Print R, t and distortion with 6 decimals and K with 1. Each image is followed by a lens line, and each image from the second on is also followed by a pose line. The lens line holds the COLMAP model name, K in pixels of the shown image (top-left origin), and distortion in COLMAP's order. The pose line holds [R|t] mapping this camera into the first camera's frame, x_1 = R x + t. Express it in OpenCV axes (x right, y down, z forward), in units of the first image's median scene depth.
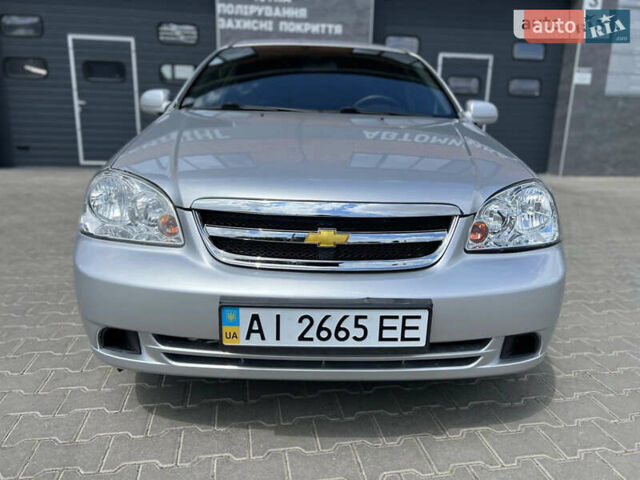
lens RADIAL K [[496.7, 0, 322.2], [0, 496.7, 228.1], [0, 0, 1]] dist [0.063314, -0.094514]
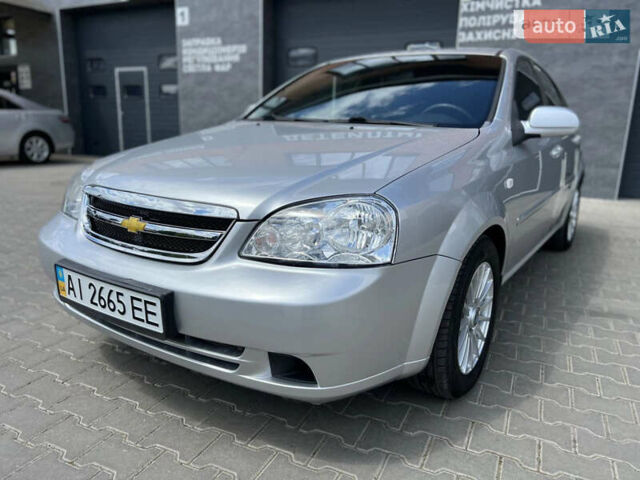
lens RADIAL K [[496.7, 0, 322.2], [0, 496.7, 228.1], [0, 0, 1]] dist [0.063314, -0.094514]
pose [[0.806289, 0.113963, -0.580440, 1.073494], [-0.131474, 0.991247, 0.011990, -0.046058], [0.576726, 0.066645, 0.814215, 0.302853]]
